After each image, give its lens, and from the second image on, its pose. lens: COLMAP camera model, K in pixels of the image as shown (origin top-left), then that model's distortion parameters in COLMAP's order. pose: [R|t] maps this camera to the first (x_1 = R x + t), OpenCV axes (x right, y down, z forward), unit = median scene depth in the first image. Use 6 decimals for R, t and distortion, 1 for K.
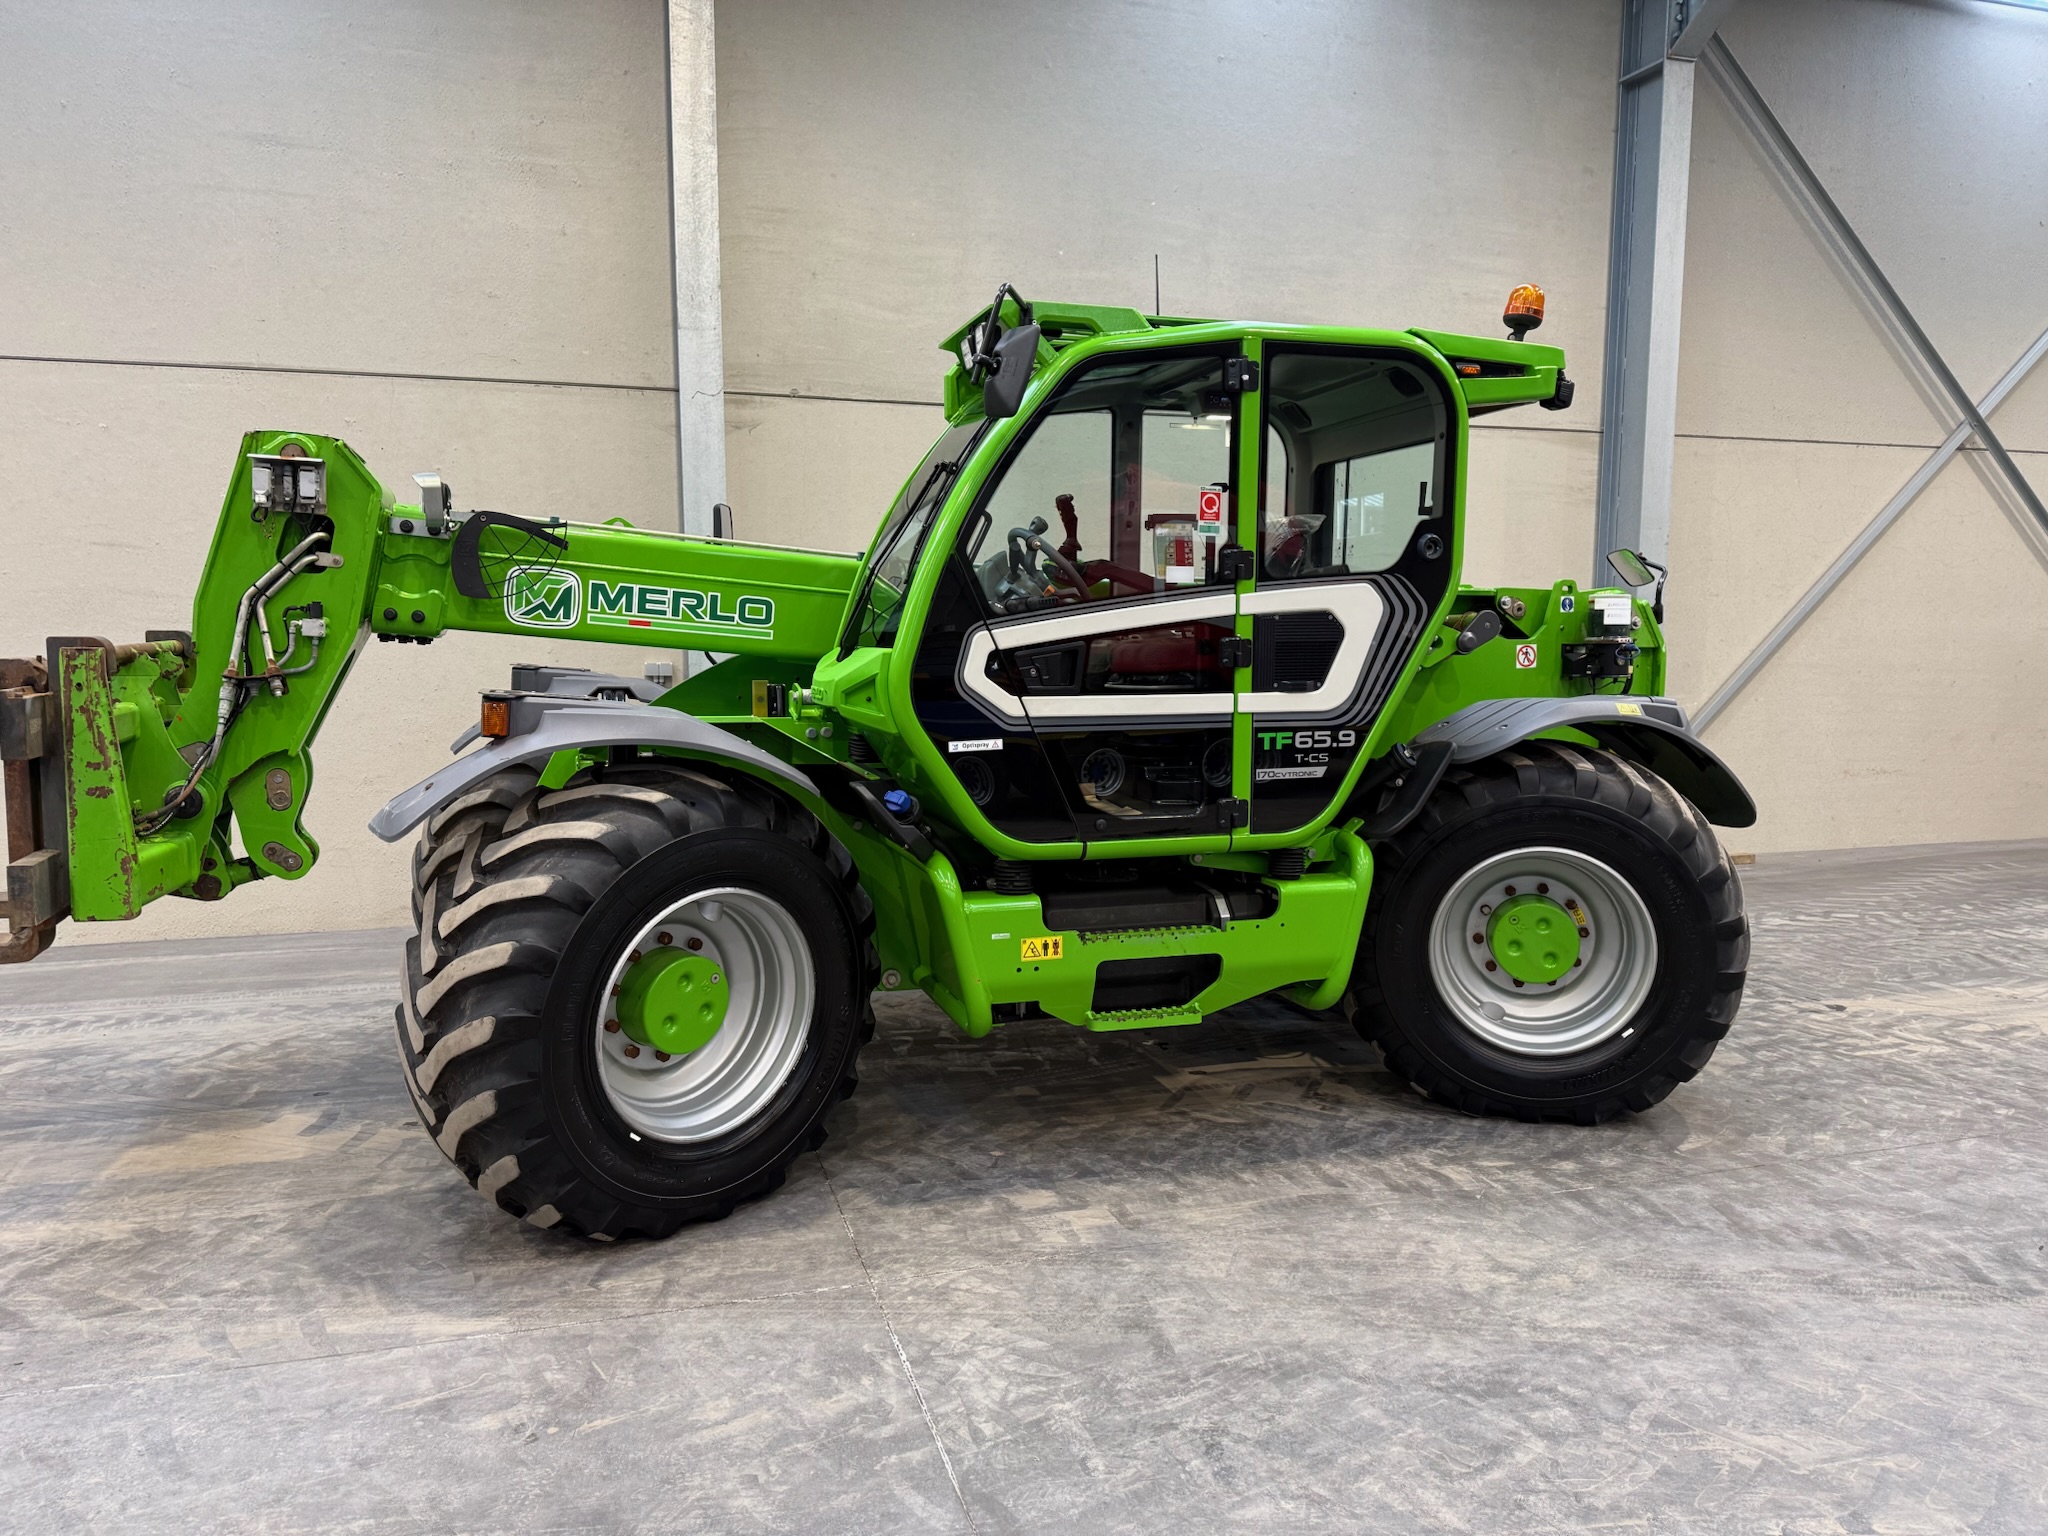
lens RADIAL K [[1445.4, 0, 1023.4], [0, 1445.4, 773.0], [0, 0, 1]] dist [0.040929, -0.050173]
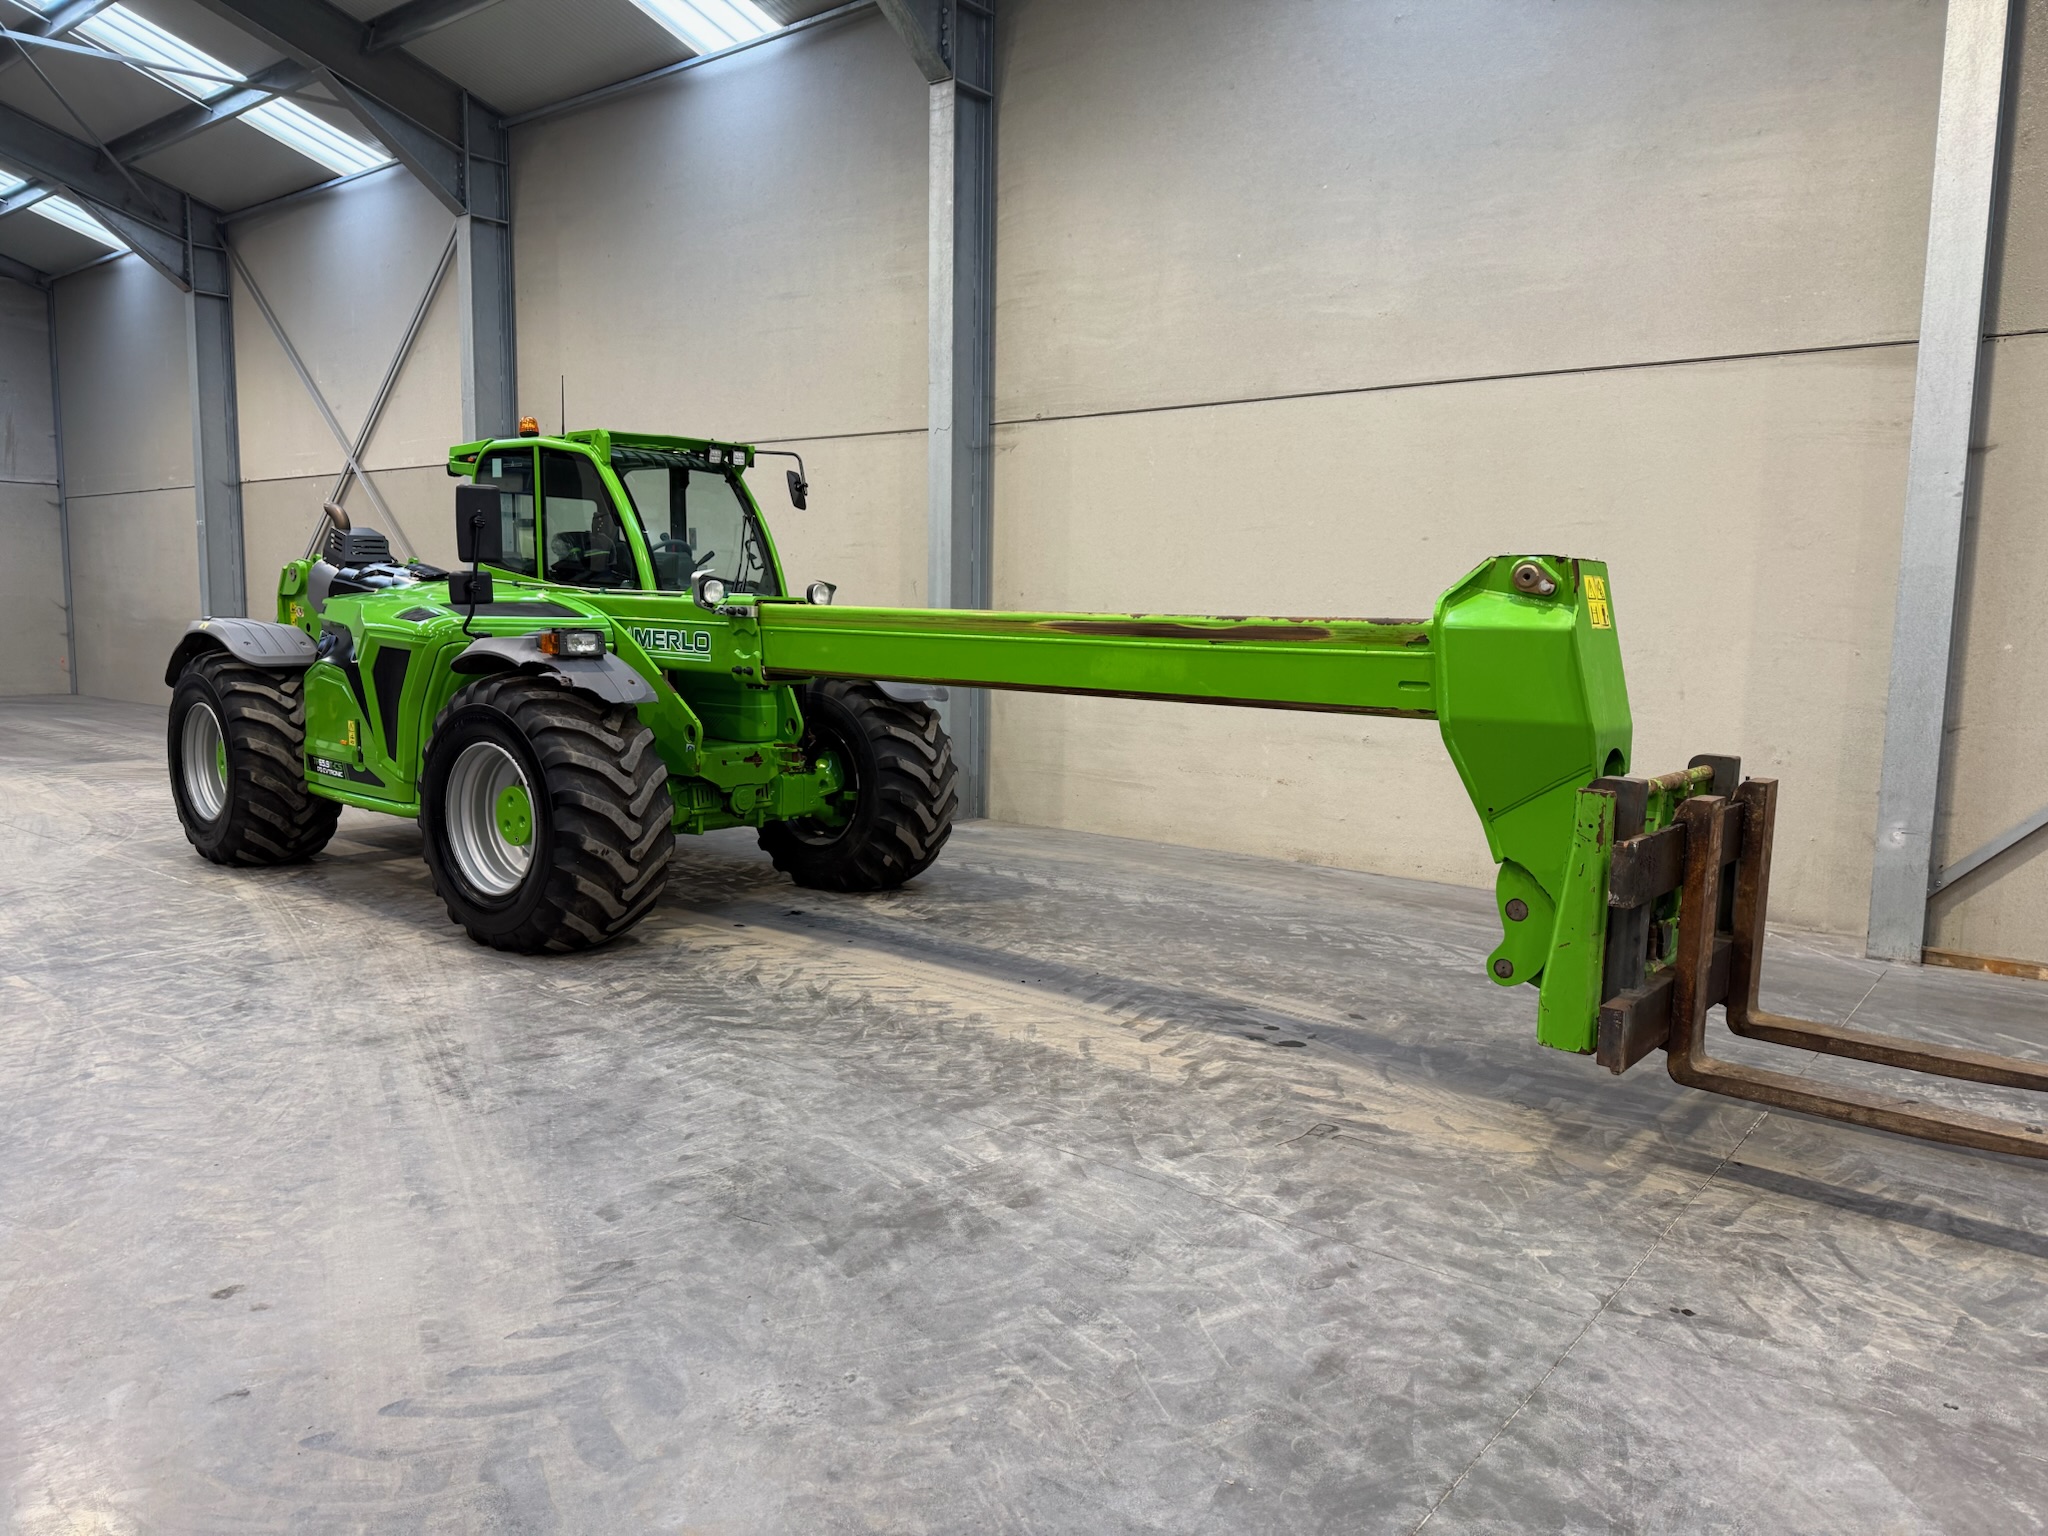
lens RADIAL K [[1445.4, 0, 1034.5], [0, 1445.4, 769.8], [0, 0, 1]] dist [0.040929, -0.050173]
pose [[0.566944, 0.101192, -0.817517, 1.581696], [-0.101822, 0.993424, 0.052353, -0.040088], [0.817439, 0.053560, 0.573520, 0.517991]]
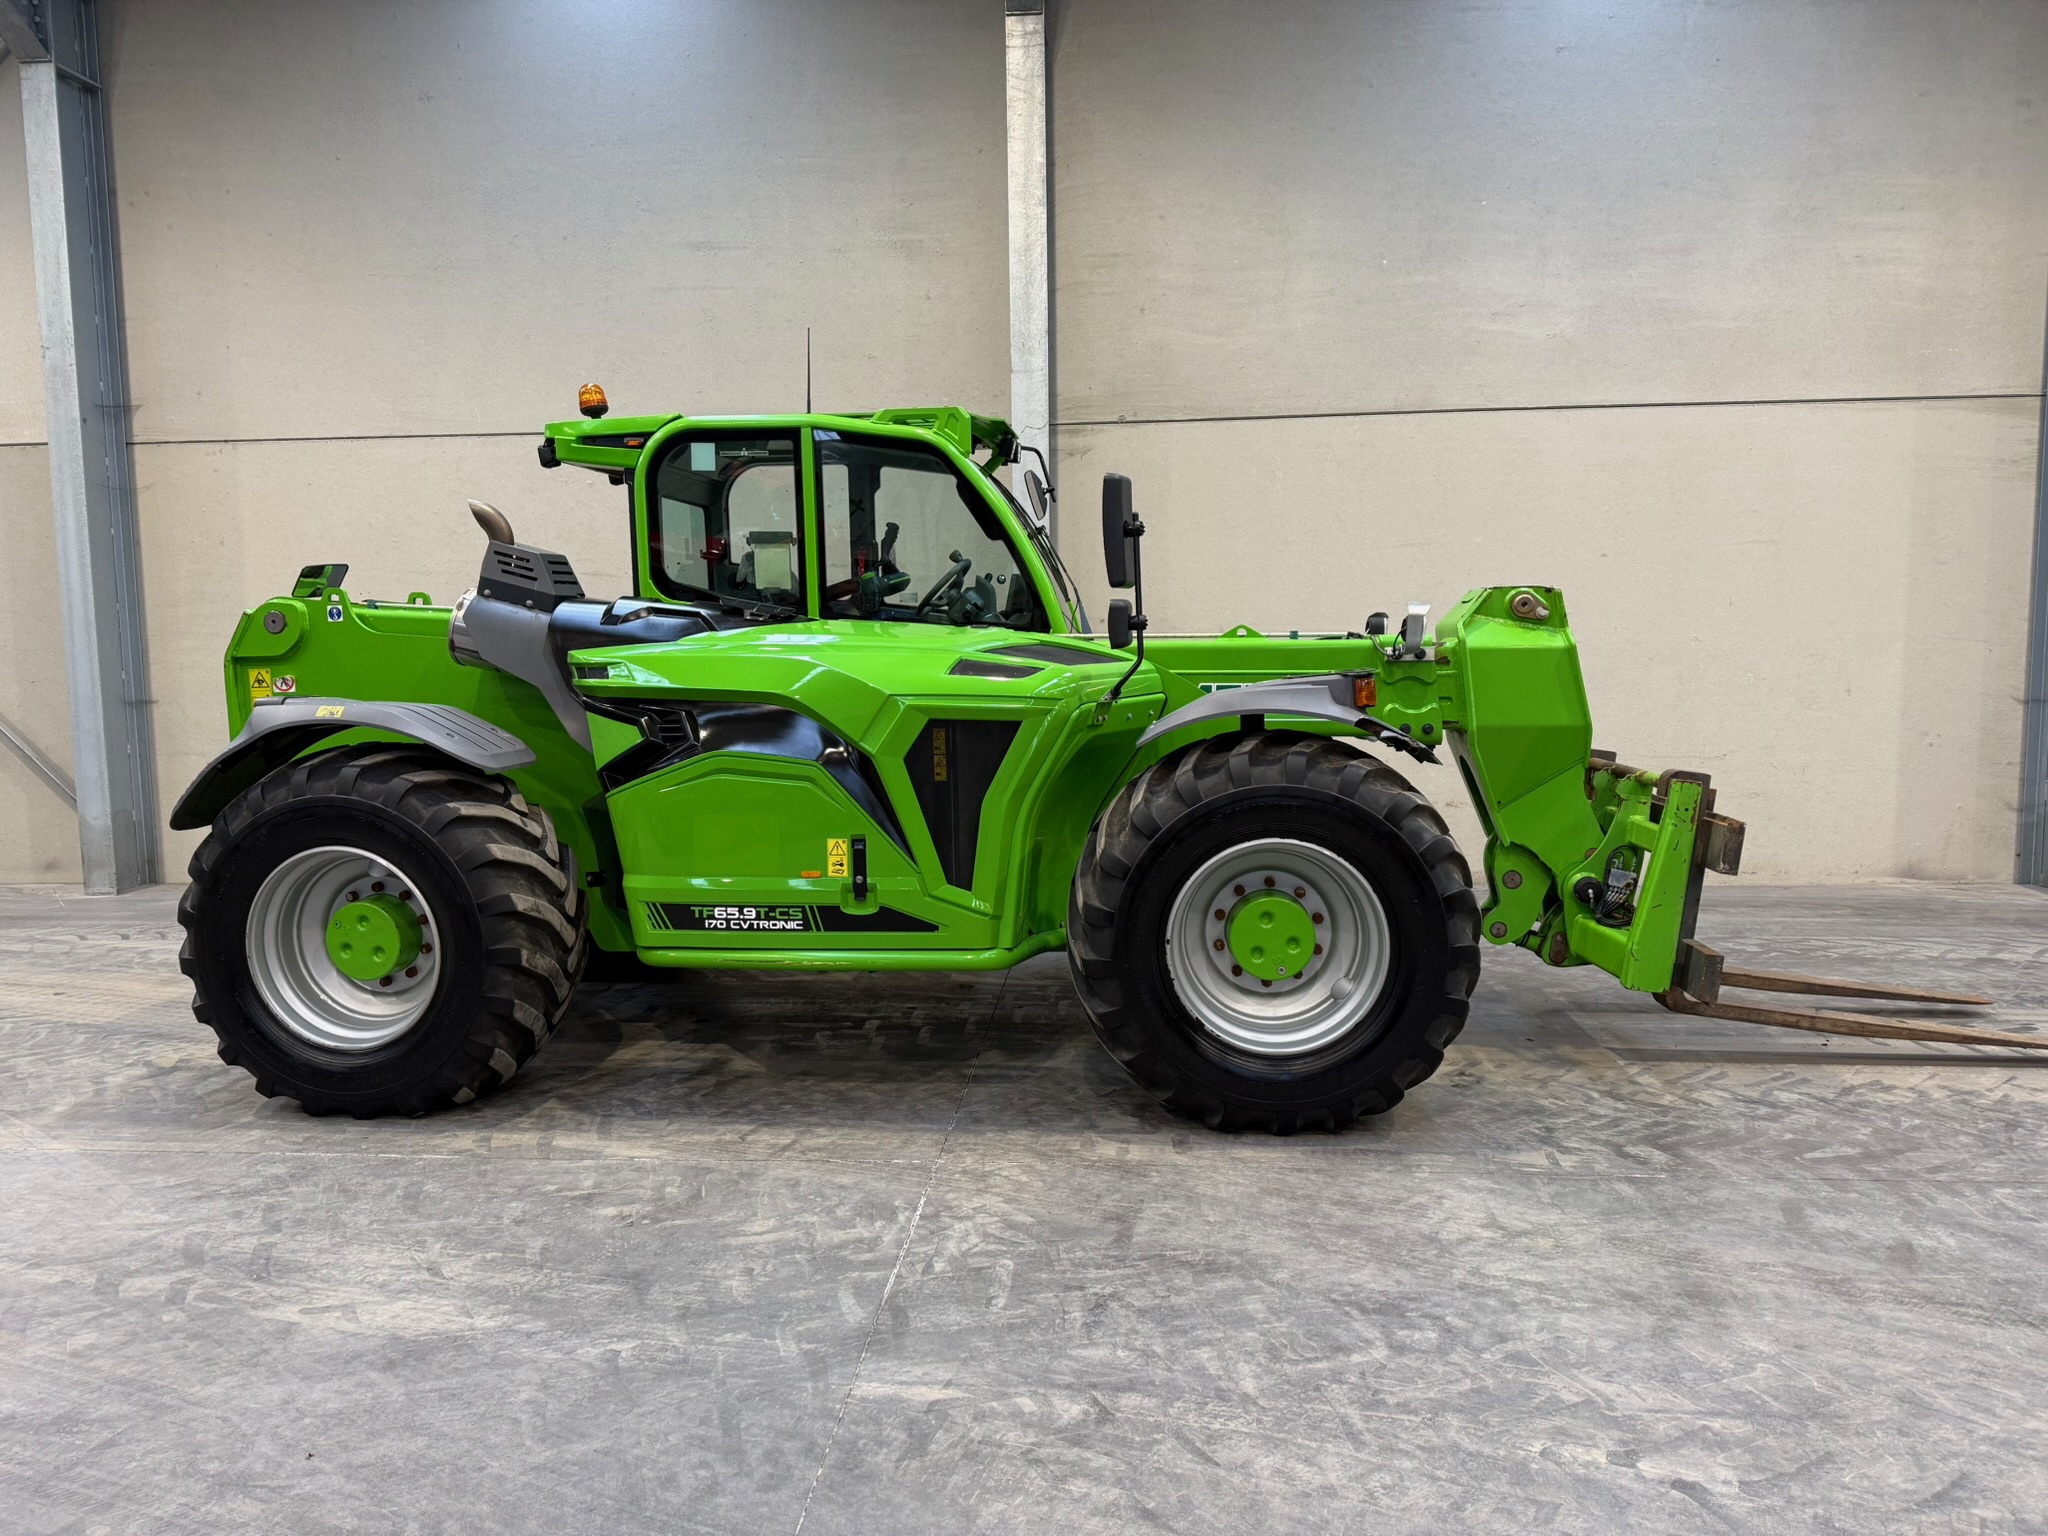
lens RADIAL K [[1445.4, 0, 1023.4], [0, 1445.4, 764.7], [0, 0, 1]] dist [0.040929, -0.050173]
pose [[0.930017, 0.019882, -0.366980, 0.319298], [-0.023596, 0.999706, -0.005636, 0.017299], [0.366759, 0.013901, 0.930212, -0.087004]]
